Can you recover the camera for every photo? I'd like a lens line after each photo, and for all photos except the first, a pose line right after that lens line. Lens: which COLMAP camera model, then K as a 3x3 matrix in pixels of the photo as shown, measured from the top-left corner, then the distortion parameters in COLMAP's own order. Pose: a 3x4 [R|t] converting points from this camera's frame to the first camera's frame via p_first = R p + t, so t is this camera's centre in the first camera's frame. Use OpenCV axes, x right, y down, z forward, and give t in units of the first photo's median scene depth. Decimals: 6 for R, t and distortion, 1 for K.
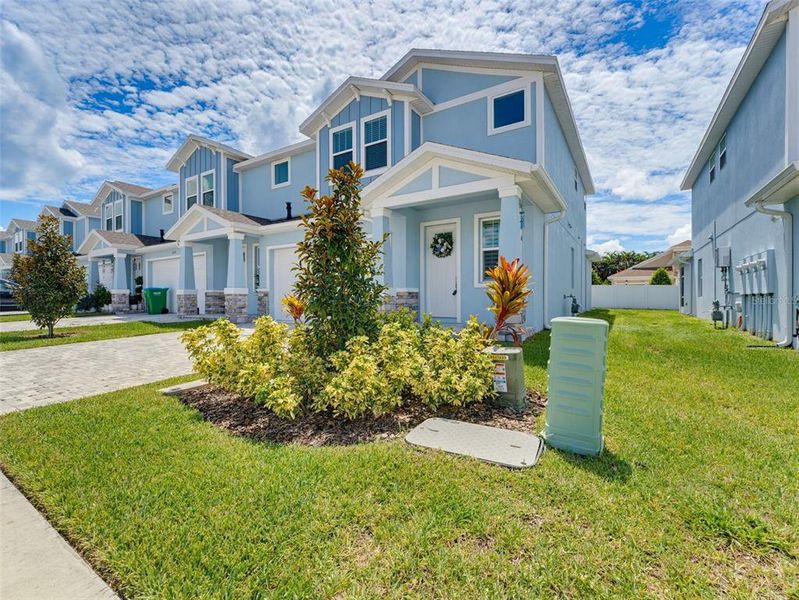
lens RADIAL K [[359.0, 0, 403.7], [0, 359.0, 300.4], [0, 0, 1]] dist [0.000297, -0.000822]
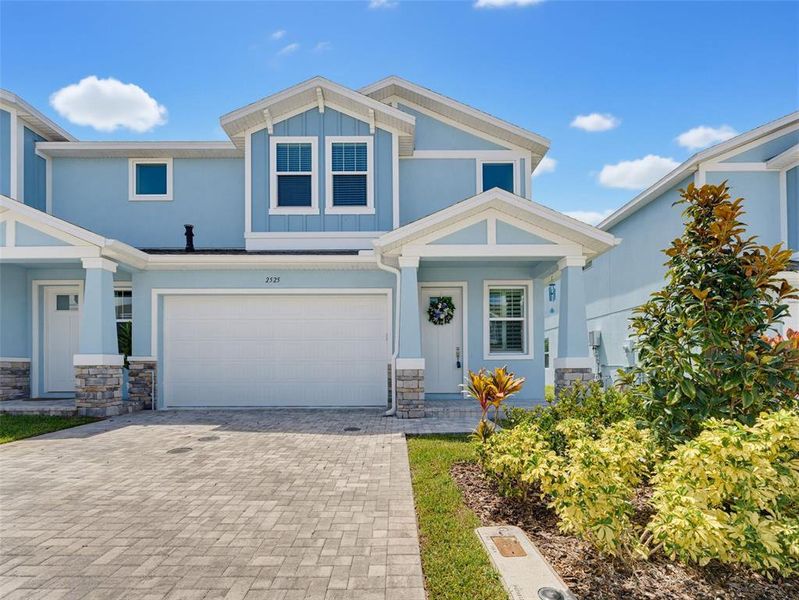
lens RADIAL K [[360.7, 0, 400.5], [0, 360.7, 365.4], [0, 0, 1]] dist [-0.005171, 0.001128]
pose [[0.844685, 0.003133, 0.535255, -0.395433], [0.005838, 0.999869, -0.015066, -0.007038], [-0.535232, 0.015851, 0.844556, 0.277912]]
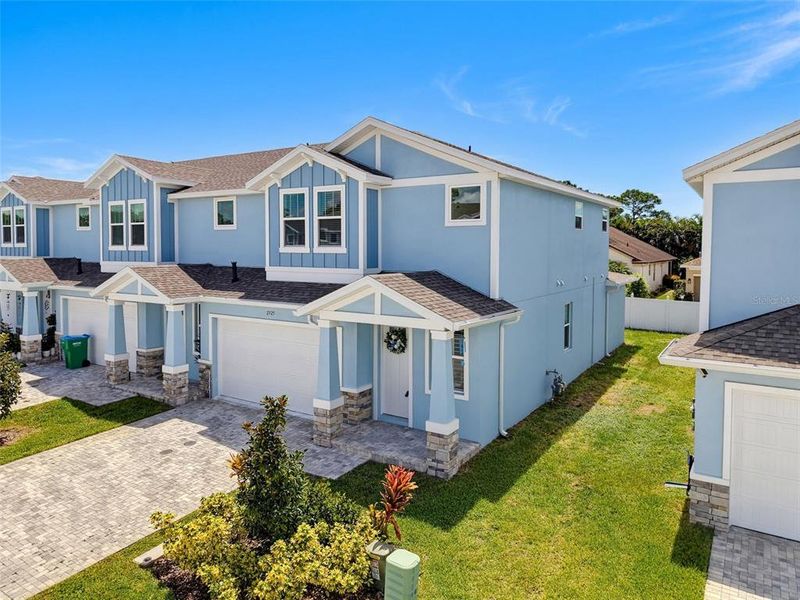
lens RADIAL K [[543.4, 0, 419.4], [0, 543.4, 264.5], [0, 0, 1]] dist [0.001110, -0.016658]
pose [[0.999870, 0.008046, 0.013944, 0.130799], [-0.008440, 0.999561, 0.028412, -0.353169], [-0.013709, -0.028526, 0.999499, -0.381961]]
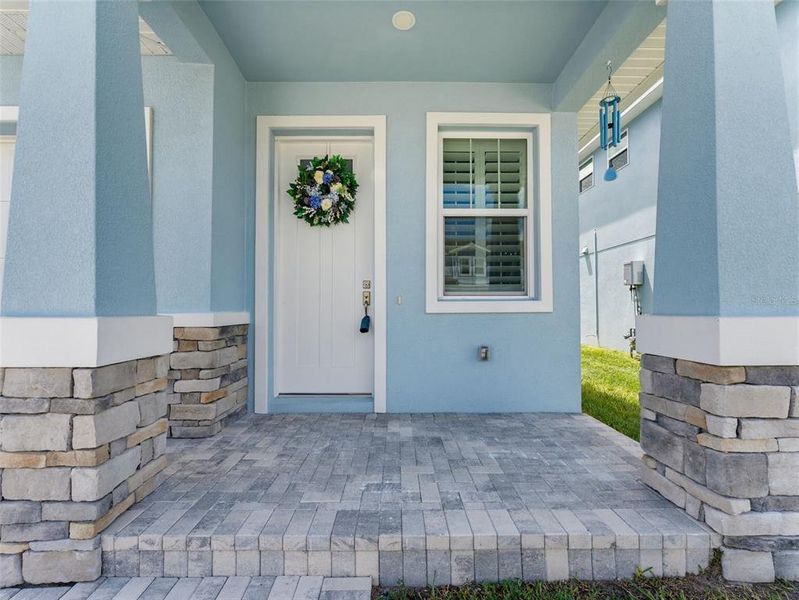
lens RADIAL K [[359.0, 0, 400.8], [0, 359.0, 301.7], [0, 0, 1]] dist [0.000297, -0.000822]
pose [[0.841371, 0.013845, 0.540281, -0.017619], [0.002422, 0.999565, -0.029386, -0.029733], [-0.540453, 0.026033, 0.840972, 0.587538]]
